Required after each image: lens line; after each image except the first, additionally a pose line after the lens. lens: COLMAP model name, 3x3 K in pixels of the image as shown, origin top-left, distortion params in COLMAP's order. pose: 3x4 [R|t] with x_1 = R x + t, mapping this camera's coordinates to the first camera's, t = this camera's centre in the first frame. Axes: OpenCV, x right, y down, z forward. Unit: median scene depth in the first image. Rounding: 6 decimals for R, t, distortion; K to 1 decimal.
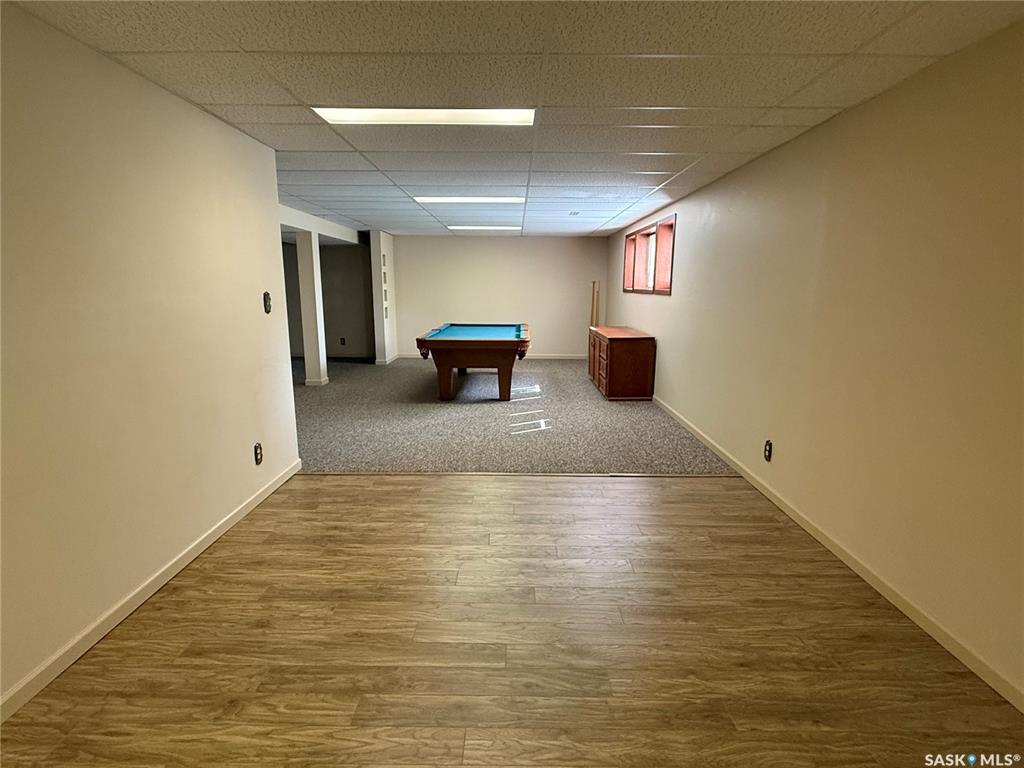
lens RADIAL K [[496.1, 0, 513.3], [0, 496.1, 384.1], [0, 0, 1]] dist [-0.005049, -0.000718]
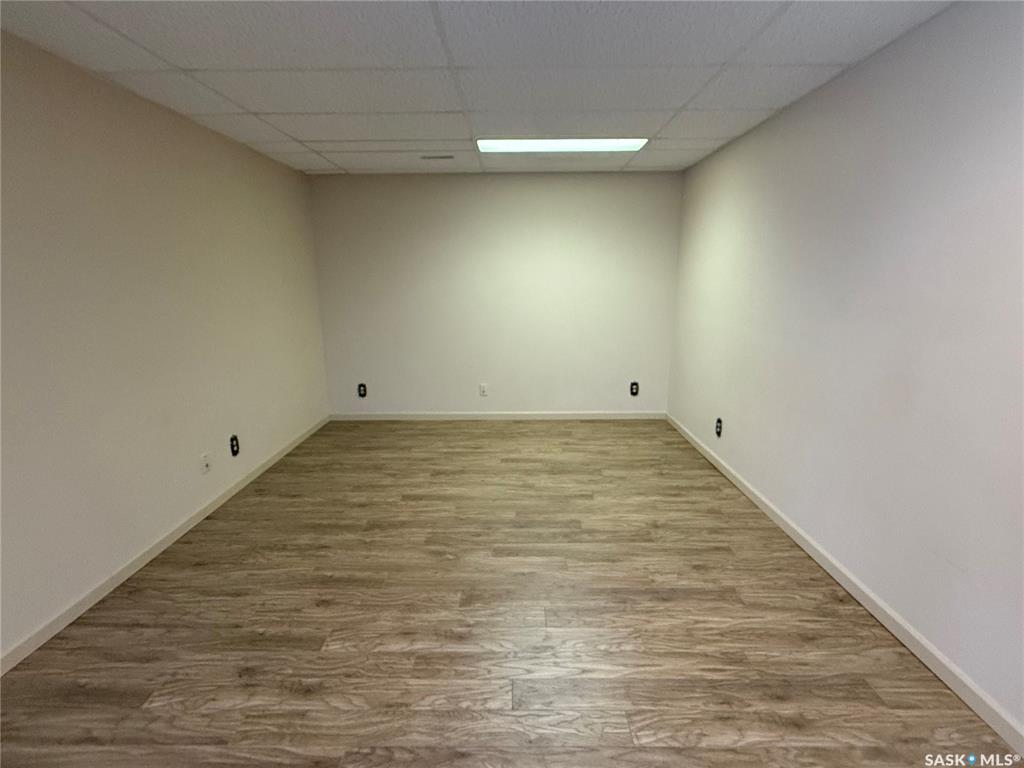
lens RADIAL K [[496.1, 0, 511.2], [0, 496.1, 384.0], [0, 0, 1]] dist [-0.005049, -0.000718]
pose [[-0.999986, 0.000555, 0.005245, -0.057914], [0.002610, 0.916168, 0.400787, -0.327487], [-0.004583, 0.400795, -0.916156, 1.625043]]
